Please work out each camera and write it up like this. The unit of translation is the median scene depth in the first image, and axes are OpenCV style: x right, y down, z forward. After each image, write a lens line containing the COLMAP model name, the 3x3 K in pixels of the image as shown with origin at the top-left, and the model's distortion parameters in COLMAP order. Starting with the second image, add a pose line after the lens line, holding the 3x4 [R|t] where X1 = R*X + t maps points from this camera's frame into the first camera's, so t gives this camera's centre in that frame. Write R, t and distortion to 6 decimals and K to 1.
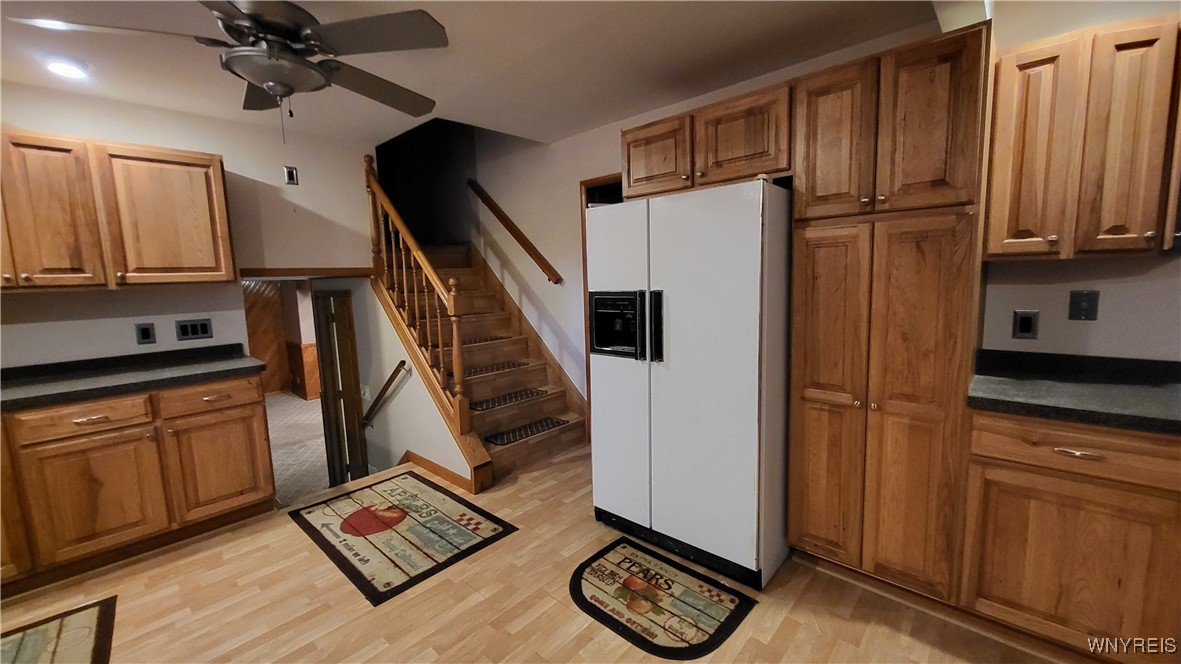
lens RADIAL K [[462.0, 0, 596.2], [0, 462.0, 329.4], [0, 0, 1]] dist [-0.001693, -0.000425]
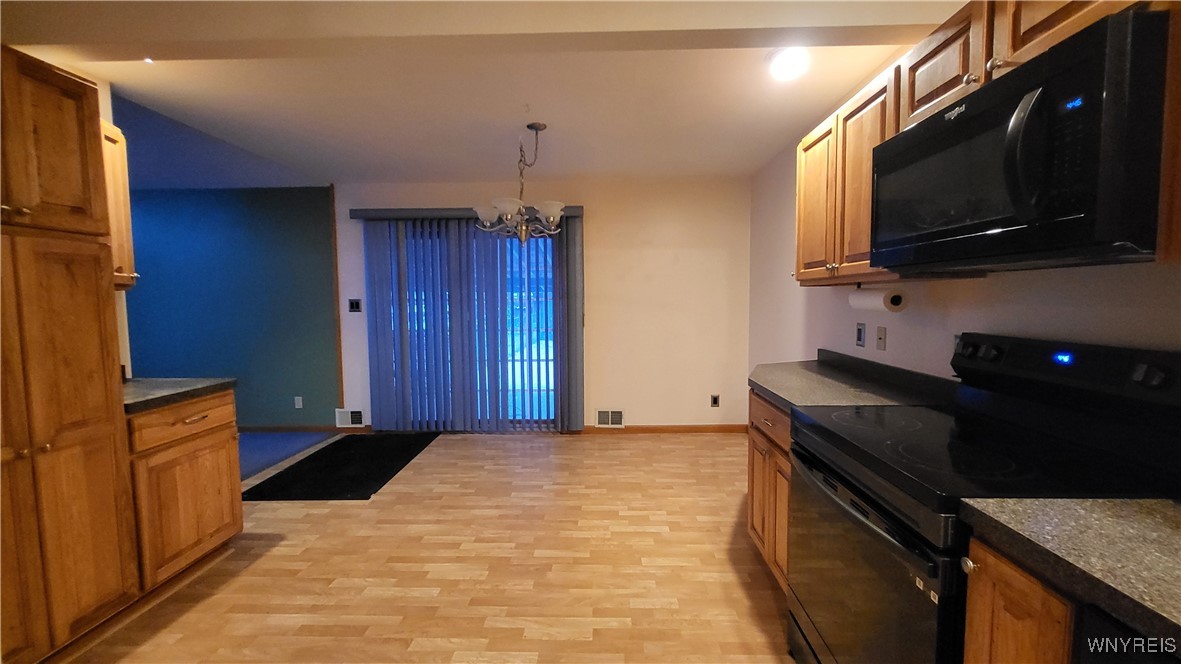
lens RADIAL K [[462.0, 0, 598.0], [0, 462.0, 330.4], [0, 0, 1]] dist [-0.001693, -0.000425]
pose [[-0.650018, -0.015575, 0.759759, -0.584001], [0.123132, 0.984419, 0.125527, -0.025005], [-0.749877, 0.175145, -0.637973, 0.589614]]
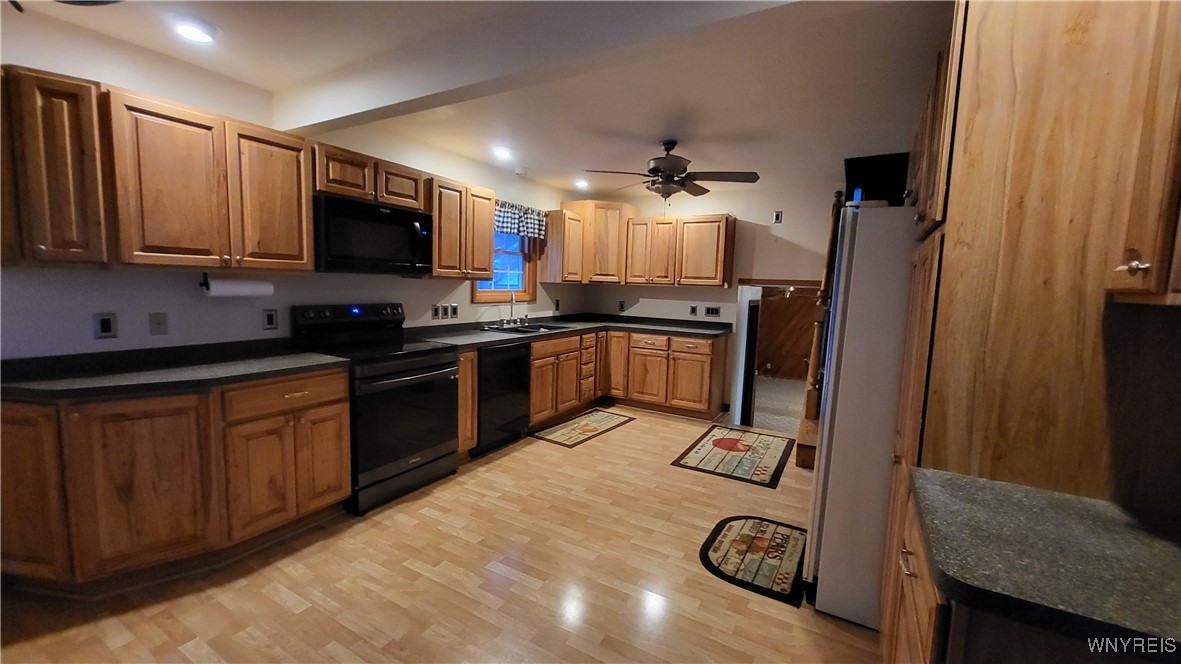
lens RADIAL K [[462.0, 0, 597.5], [0, 462.0, 330.9], [0, 0, 1]] dist [-0.001693, -0.000425]
pose [[0.217892, 0.136307, -0.966408, 1.005565], [-0.156748, 0.982232, 0.103197, -0.052704], [0.963303, 0.128996, 0.235386, 0.201157]]
